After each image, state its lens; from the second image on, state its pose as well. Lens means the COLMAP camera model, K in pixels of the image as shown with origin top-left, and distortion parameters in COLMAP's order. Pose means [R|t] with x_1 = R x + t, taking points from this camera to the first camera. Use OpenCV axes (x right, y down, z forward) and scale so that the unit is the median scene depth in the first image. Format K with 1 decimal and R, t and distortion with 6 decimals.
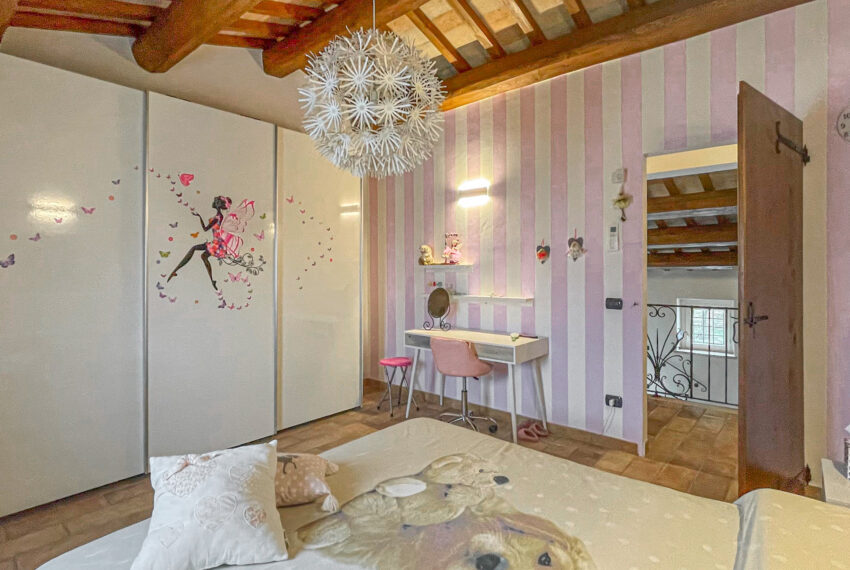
lens RADIAL K [[437.1, 0, 424.6], [0, 437.1, 261.1], [0, 0, 1]] dist [-0.001065, -0.000915]
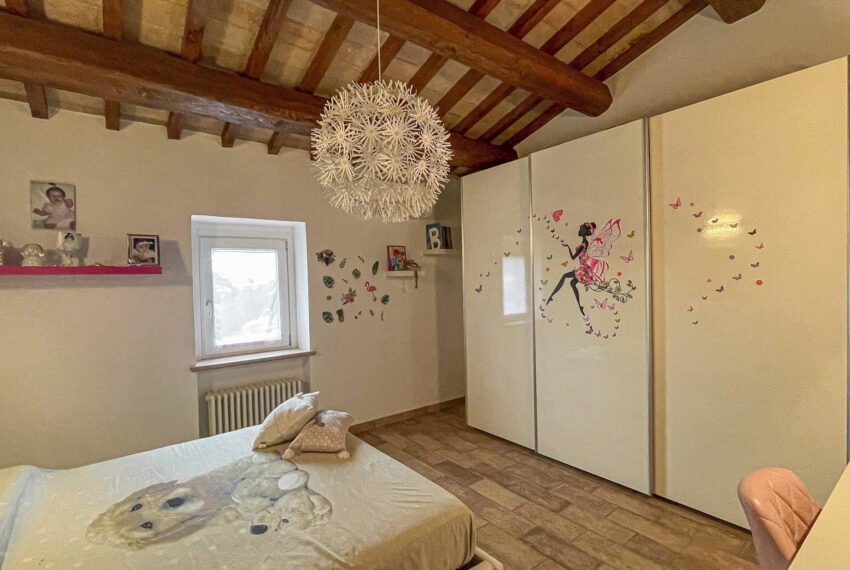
lens RADIAL K [[402.8, 0, 425.0], [0, 402.8, 285.0], [0, 0, 1]] dist [0.000614, 0.000981]
pose [[-0.174345, 0.015730, -0.984559, 0.525419], [0.042201, 0.999073, 0.008489, -0.029678], [0.983780, -0.040070, -0.174848, 0.806282]]
